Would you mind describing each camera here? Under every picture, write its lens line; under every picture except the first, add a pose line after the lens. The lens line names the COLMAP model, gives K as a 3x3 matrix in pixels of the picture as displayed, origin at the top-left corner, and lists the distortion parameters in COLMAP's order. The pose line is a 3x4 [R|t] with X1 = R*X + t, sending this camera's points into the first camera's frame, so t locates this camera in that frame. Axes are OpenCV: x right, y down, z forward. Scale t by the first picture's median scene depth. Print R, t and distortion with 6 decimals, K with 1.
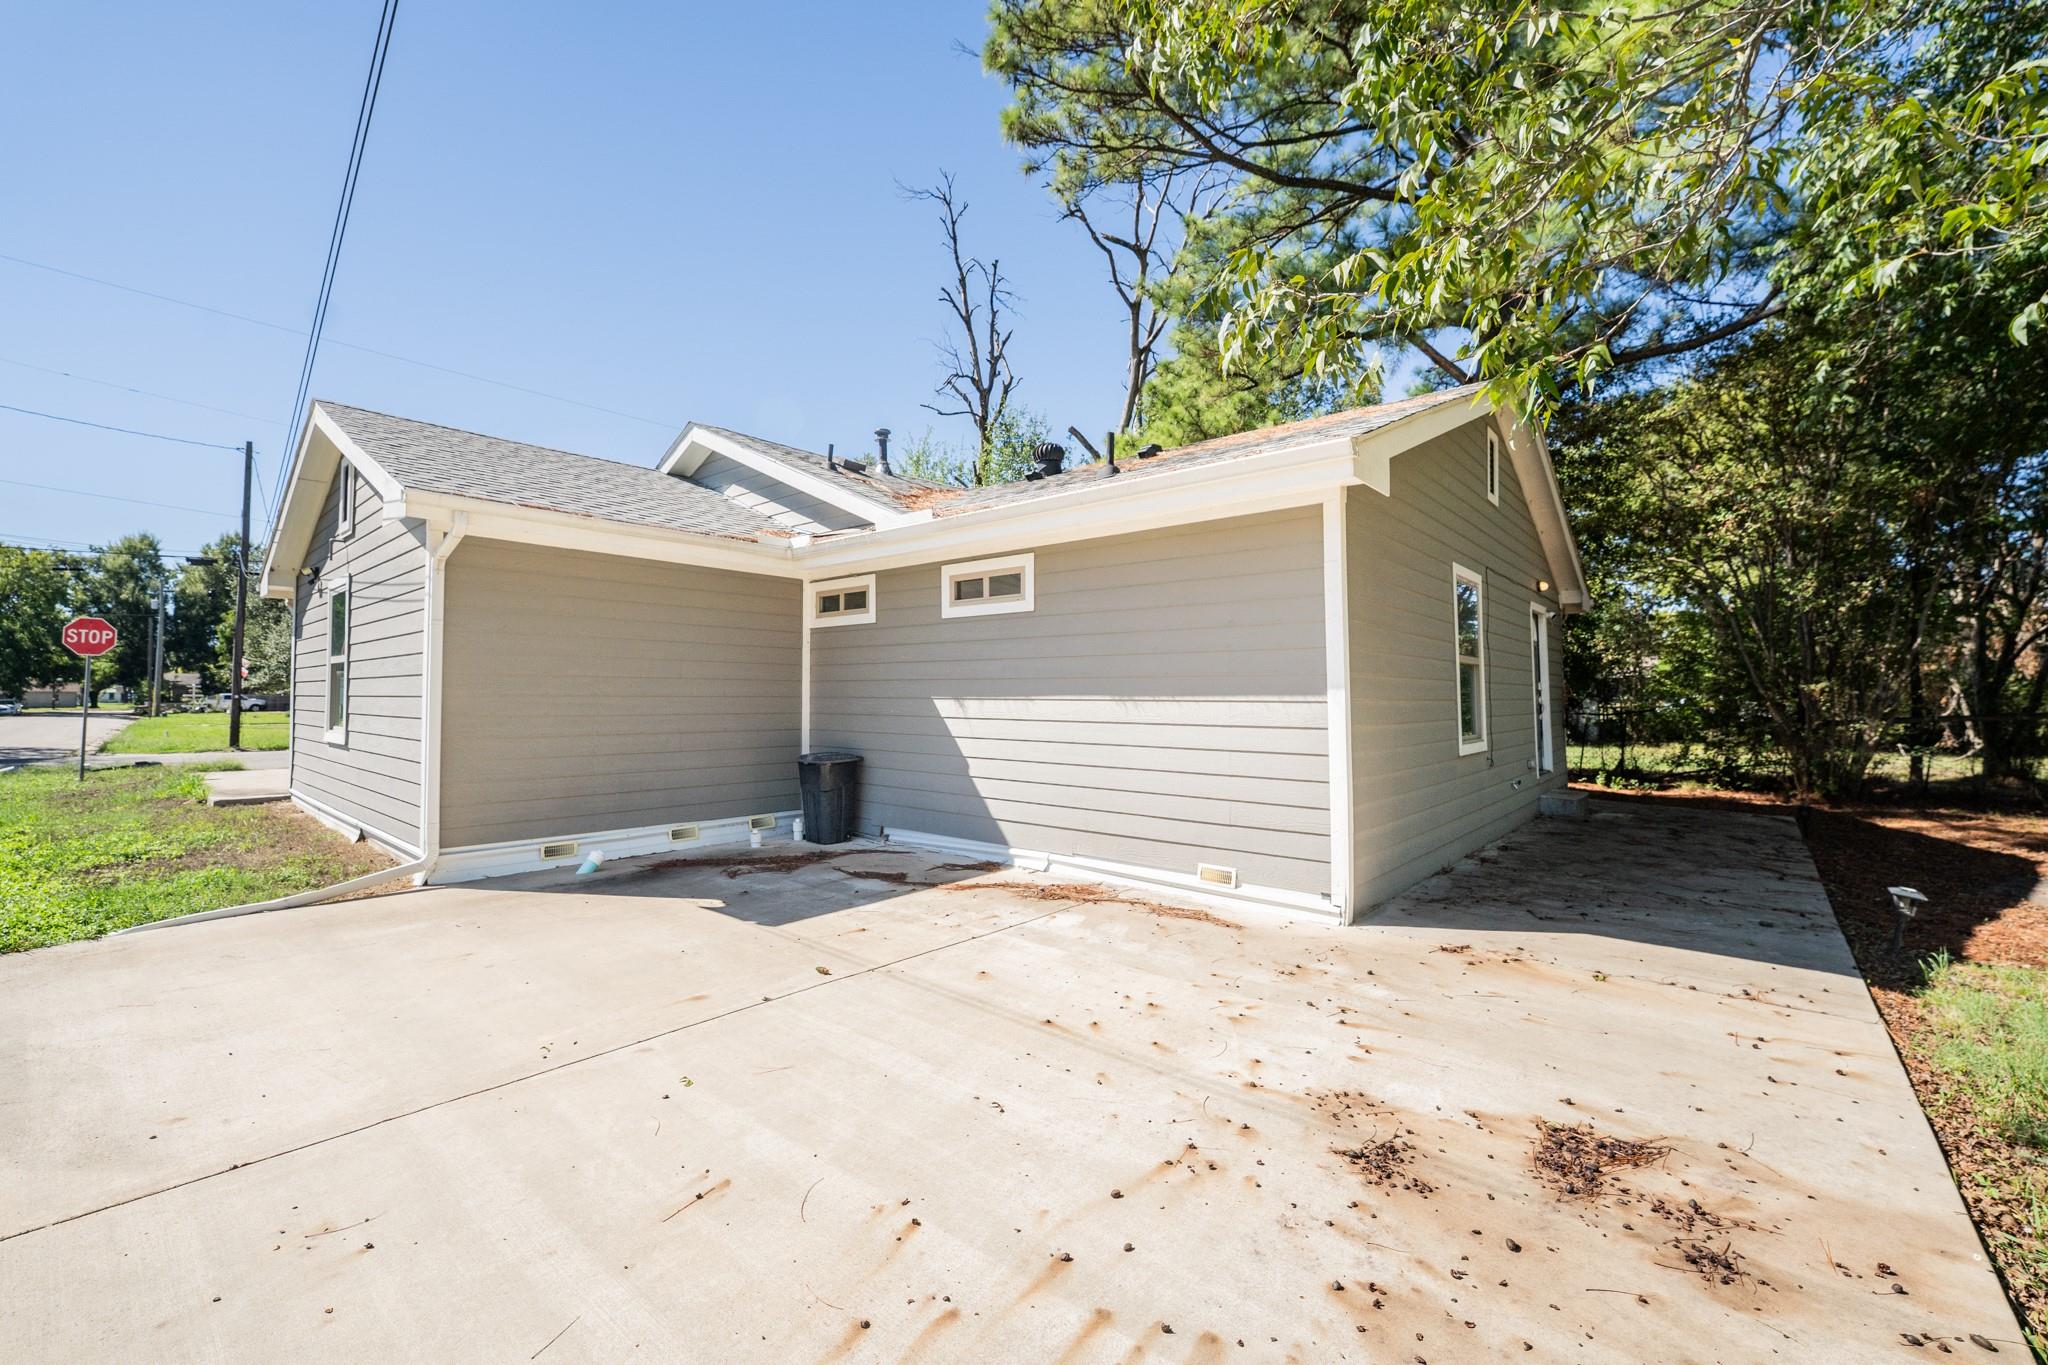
lens RADIAL K [[840.9, 0, 1024.0], [0, 840.9, 682.5], [0, 0, 1]] dist [-0.000088, 0.000019]
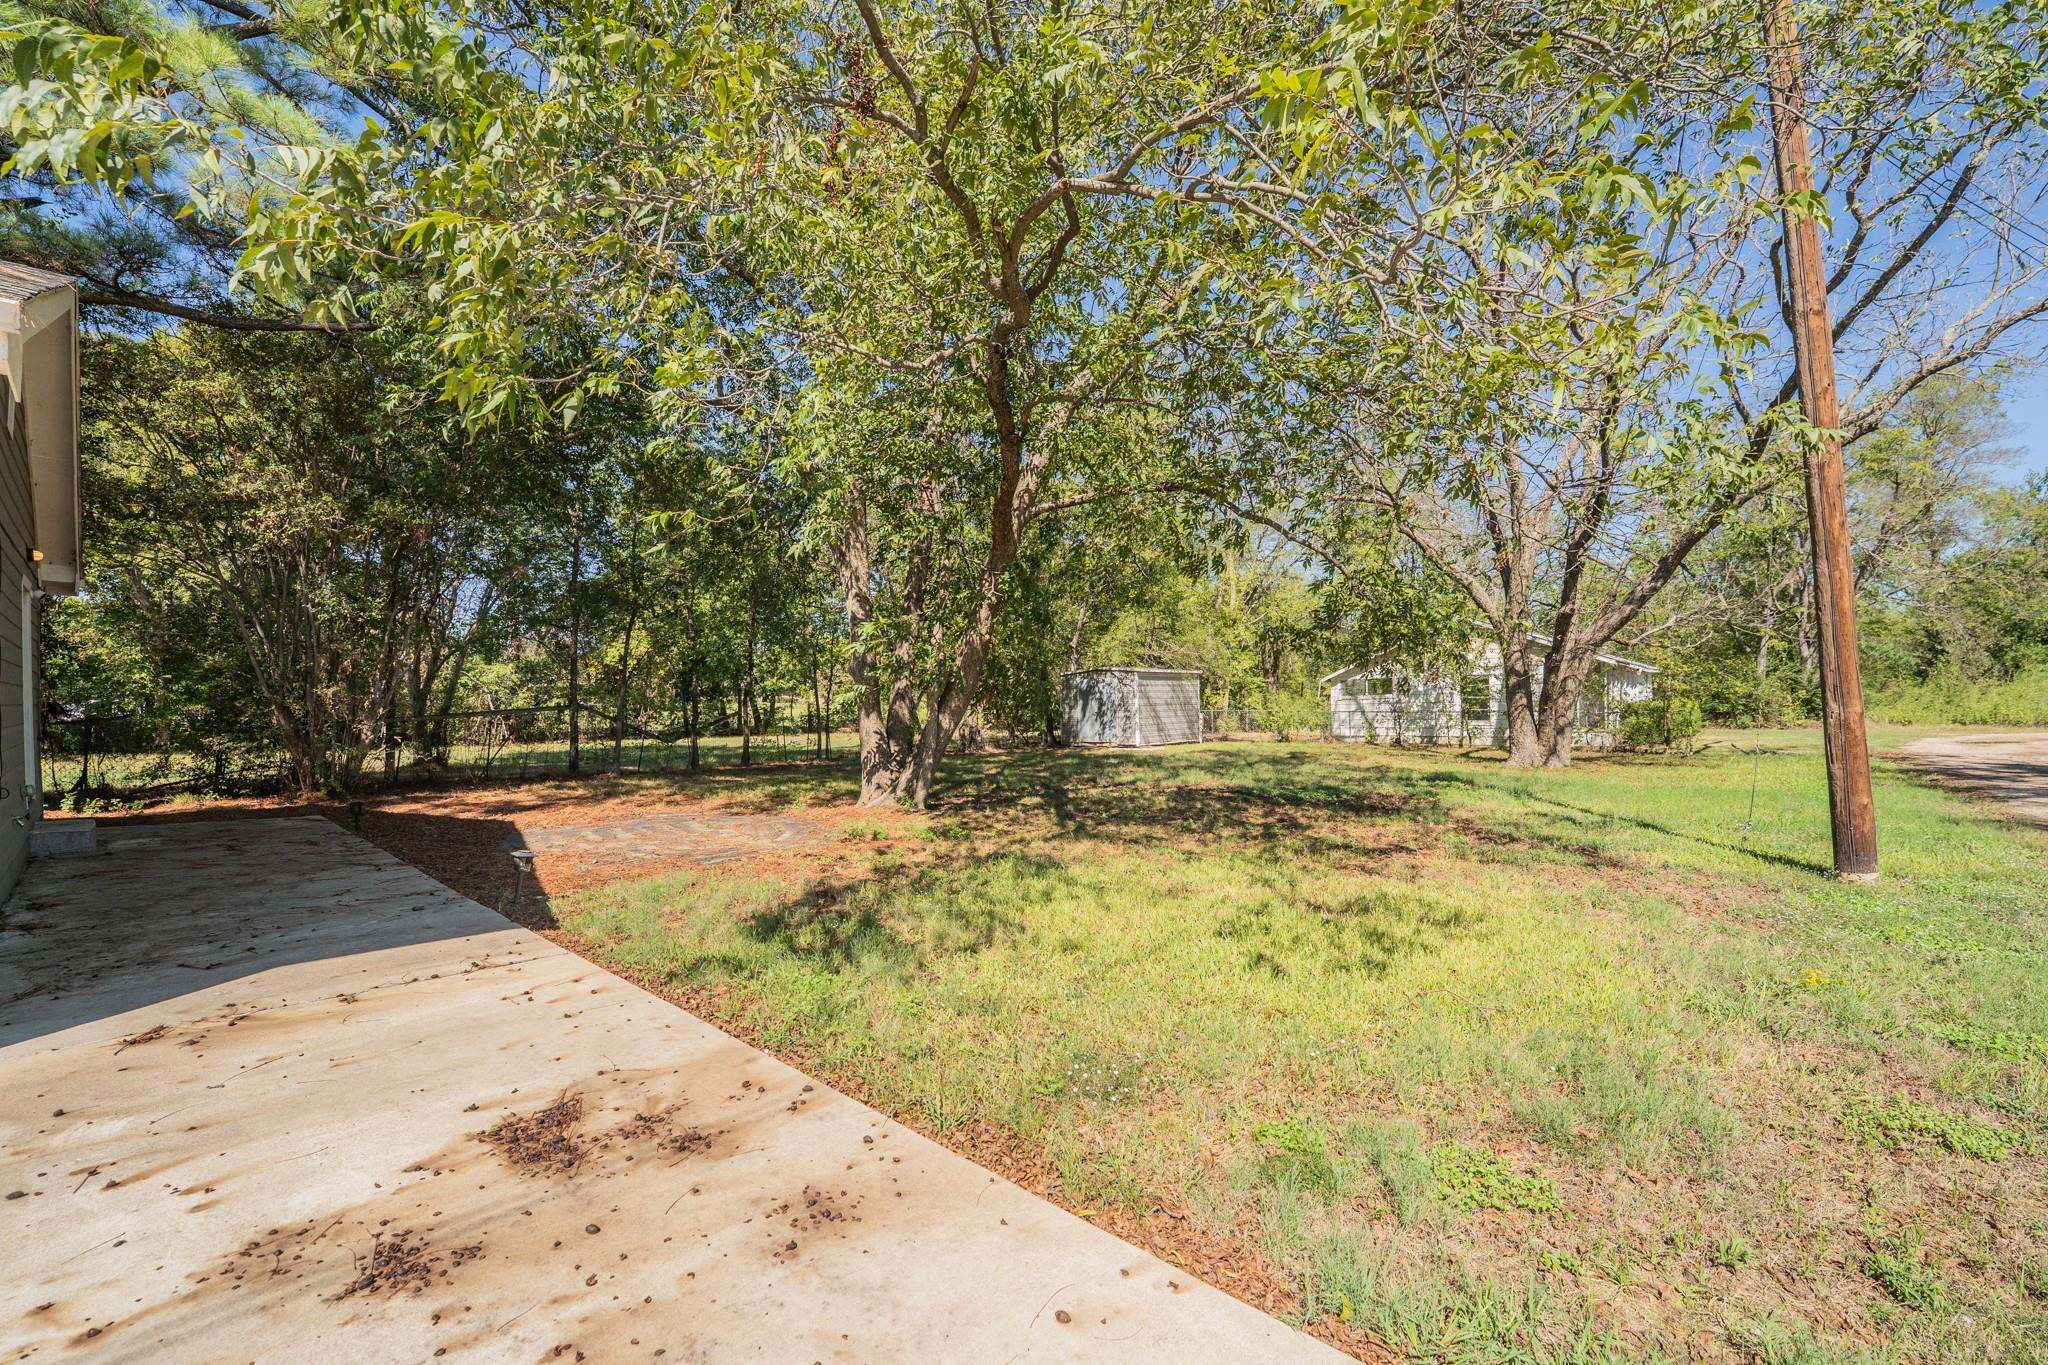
lens RADIAL K [[840.9, 0, 1024.0], [0, 840.9, 682.5], [0, 0, 1]] dist [-0.000088, 0.000019]
pose [[0.071670, 0.021366, 0.997200, -0.250042], [-0.017474, 0.999644, -0.020163, 0.005705], [-0.997275, -0.015980, 0.072018, 0.239650]]
